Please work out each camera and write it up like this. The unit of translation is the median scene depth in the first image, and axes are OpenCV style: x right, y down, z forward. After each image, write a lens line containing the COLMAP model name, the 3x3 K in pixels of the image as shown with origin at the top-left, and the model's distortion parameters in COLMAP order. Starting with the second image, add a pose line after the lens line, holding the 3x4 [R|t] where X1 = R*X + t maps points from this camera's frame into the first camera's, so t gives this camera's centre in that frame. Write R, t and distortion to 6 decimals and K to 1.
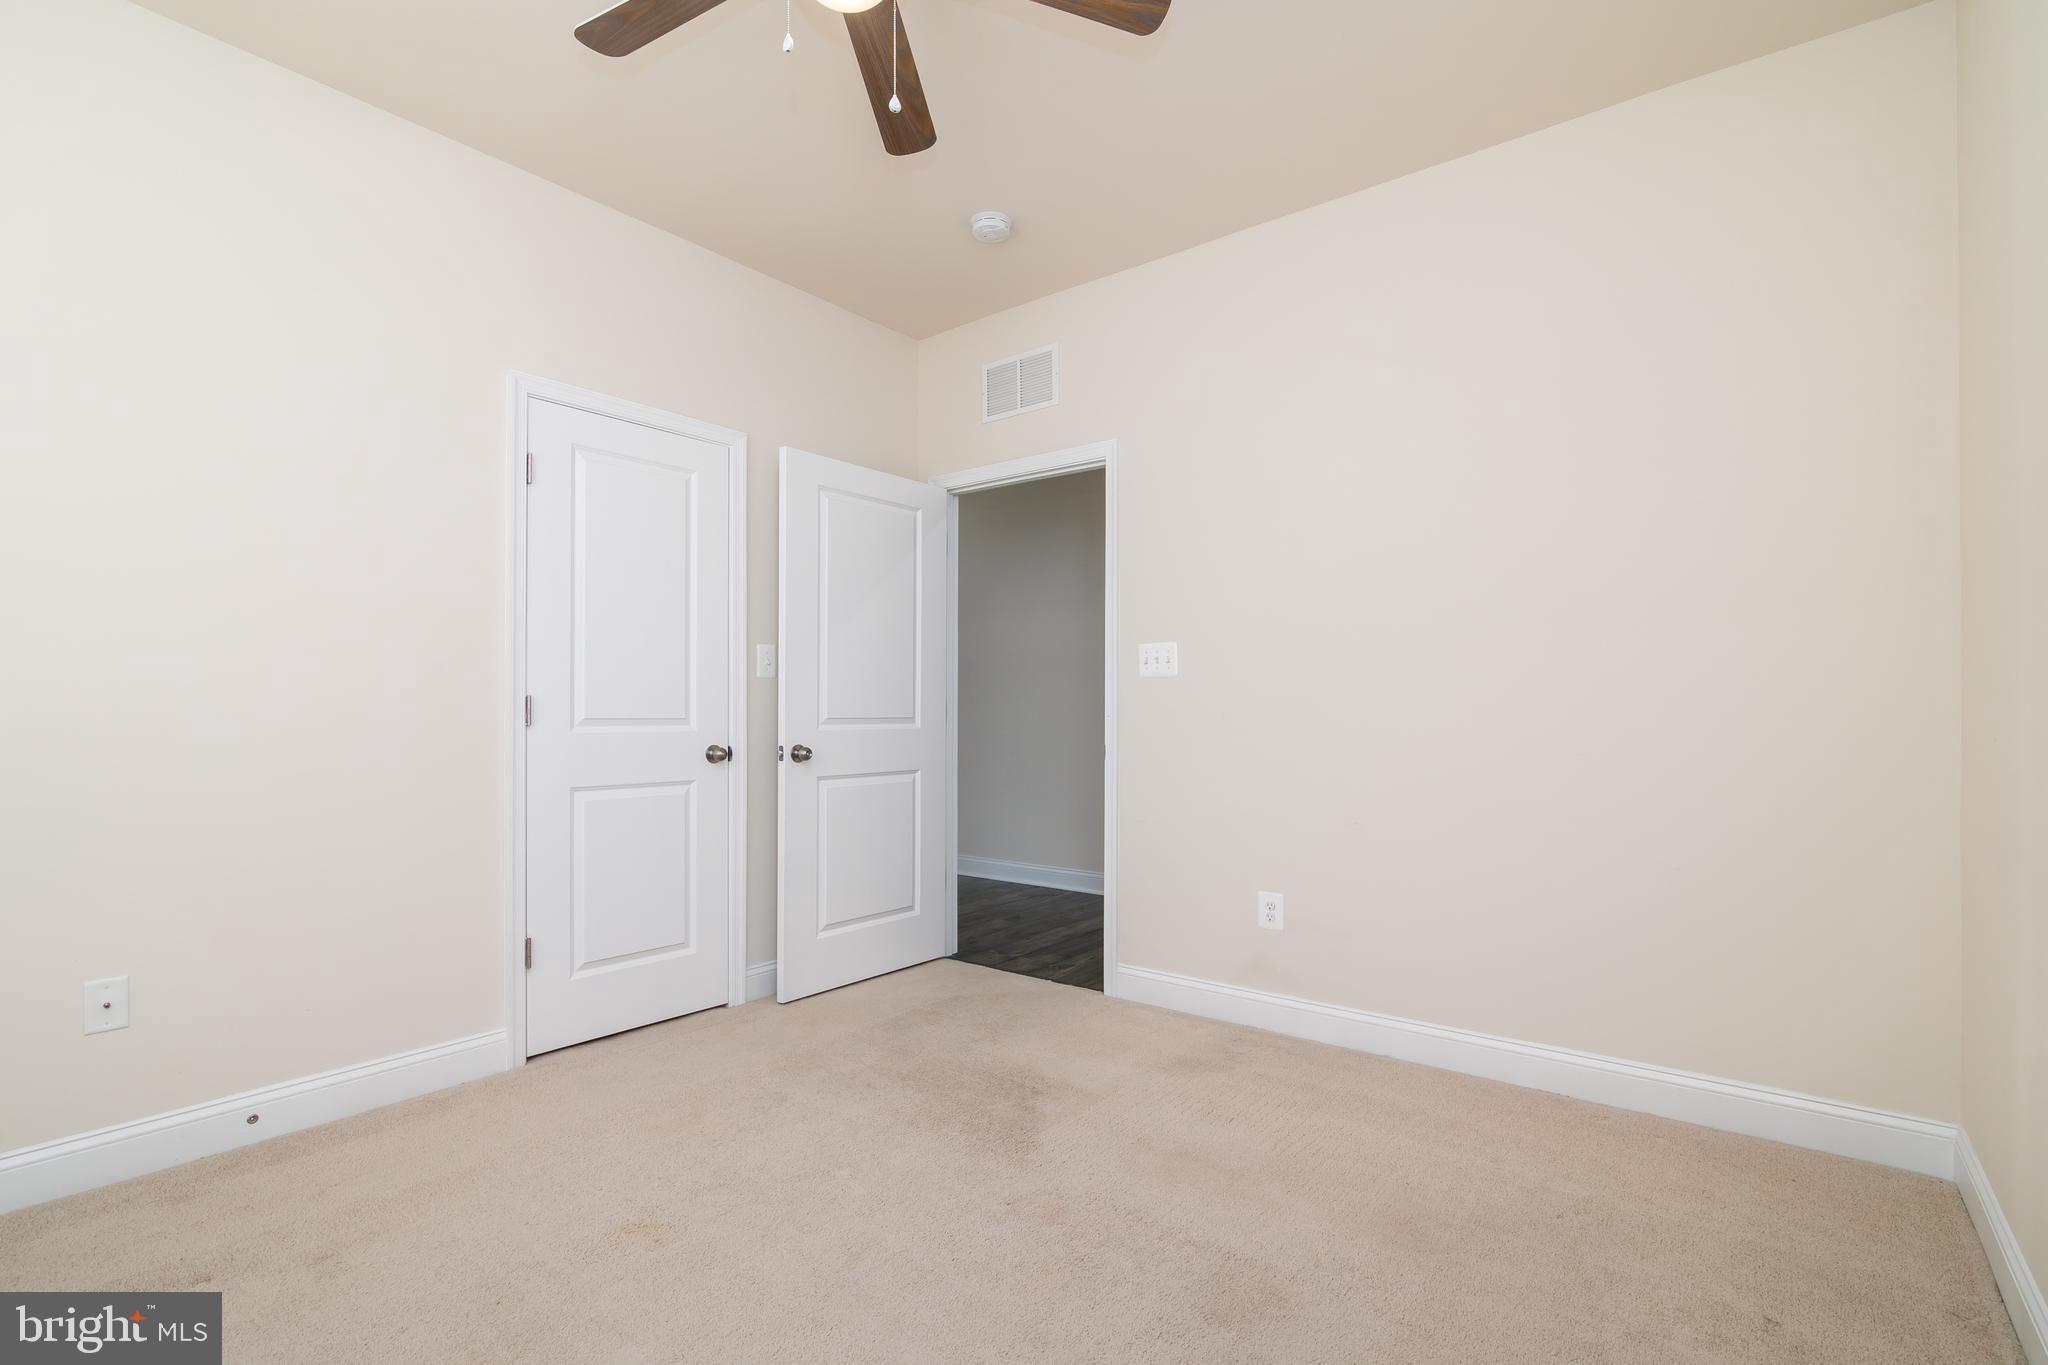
lens RADIAL K [[959.9, 0, 1023.7], [0, 959.9, 715.9], [0, 0, 1]] dist [-0.001135, 0.000132]
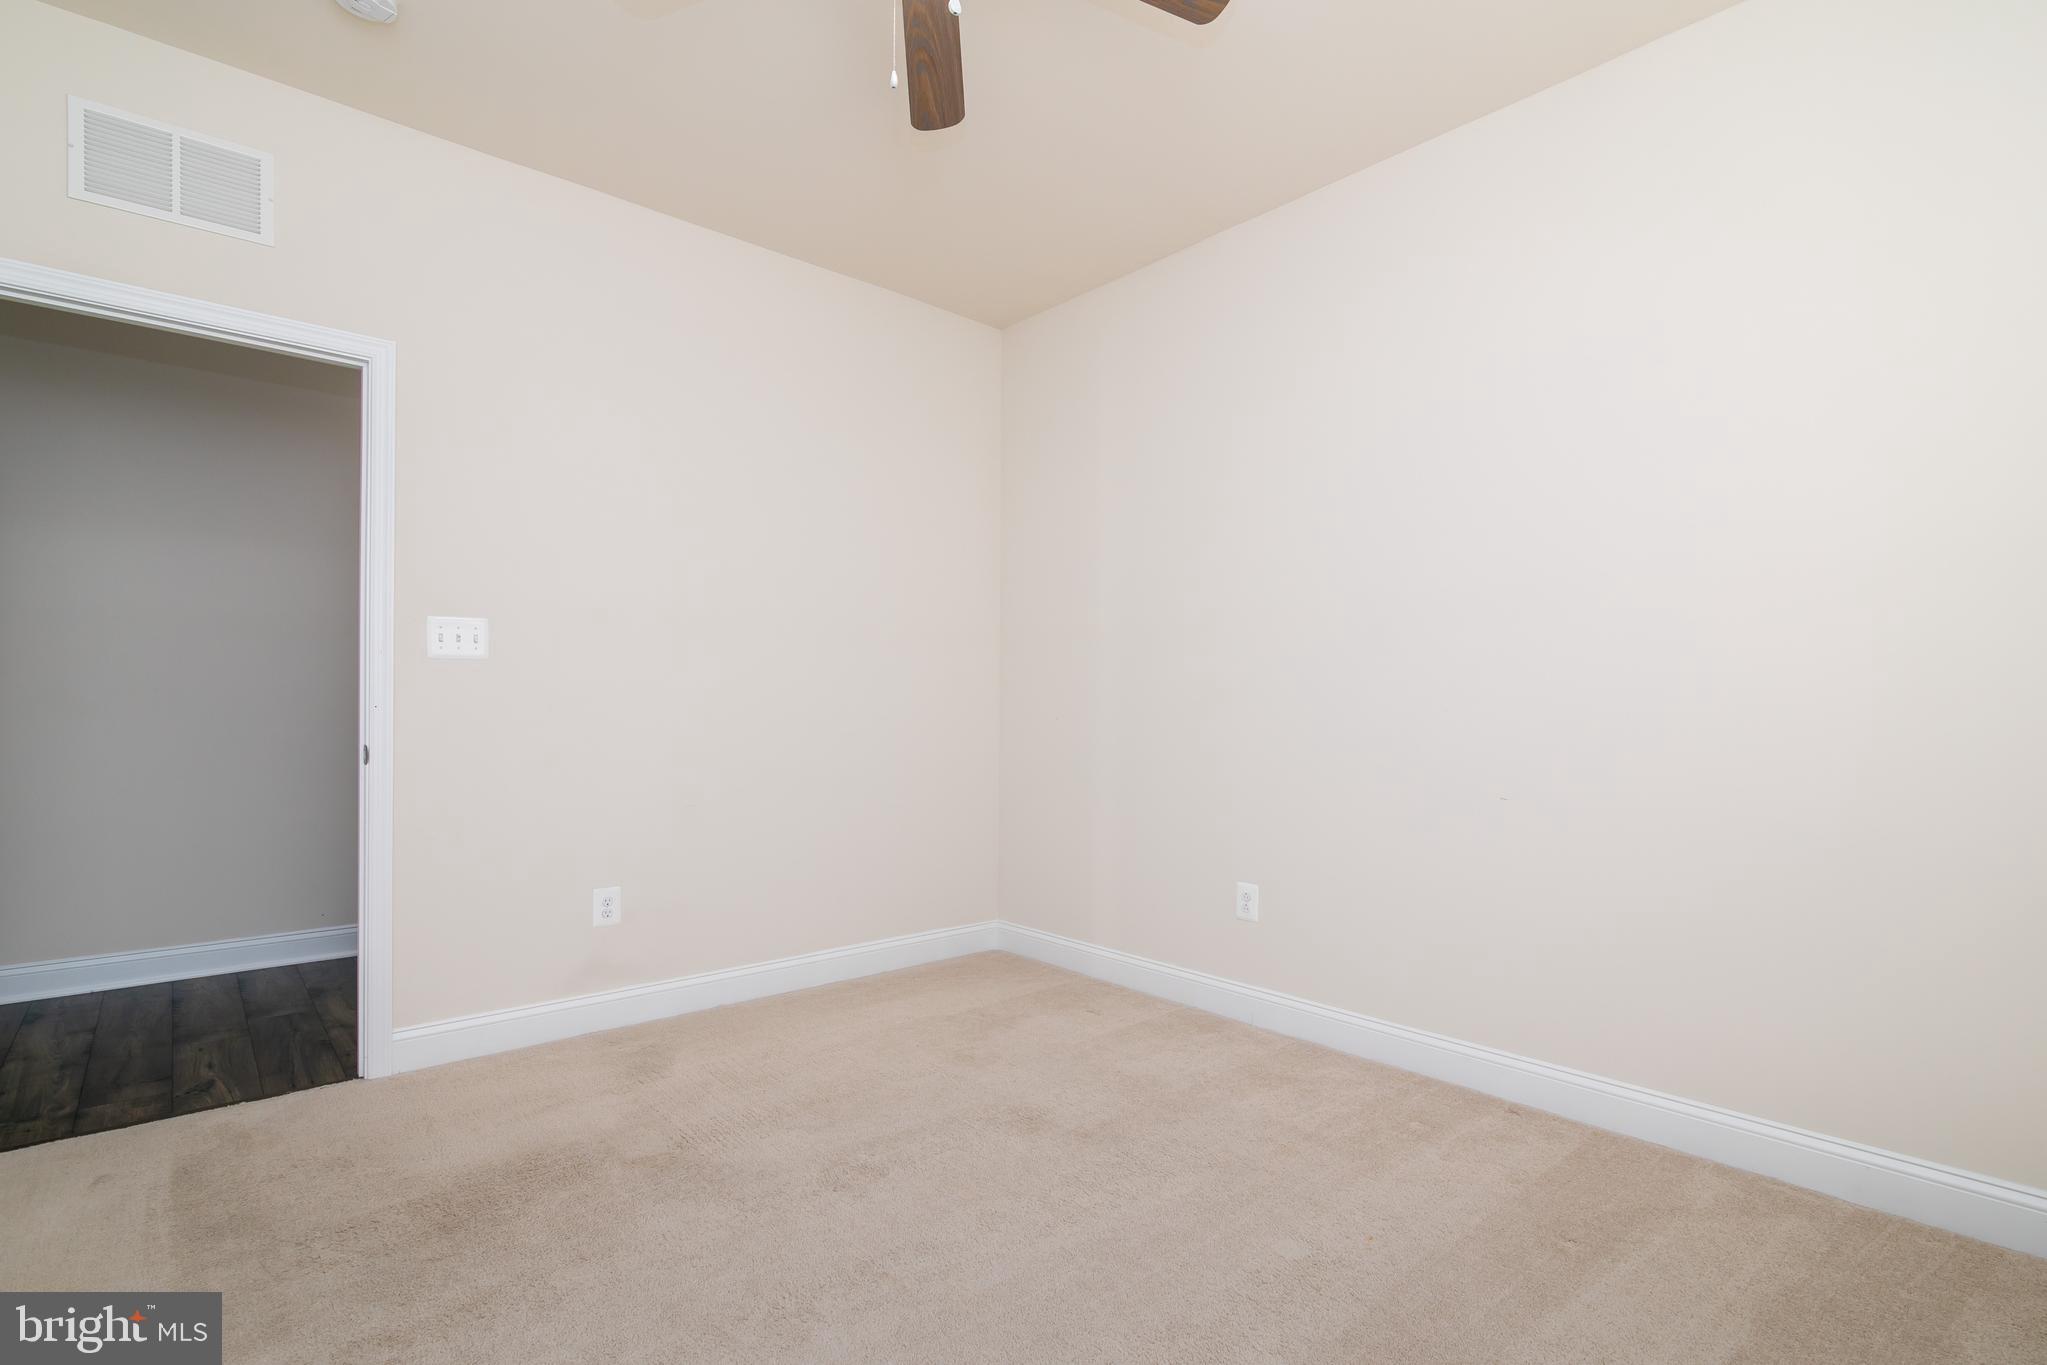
lens RADIAL K [[959.5, 0, 1023.2], [0, 959.5, 715.8], [0, 0, 1]] dist [-0.001135, 0.000132]
pose [[0.189087, -0.013221, 0.981871, -0.564312], [-0.002837, 0.999898, 0.014010, -0.004623], [-0.981956, -0.005435, 0.189030, 0.370922]]
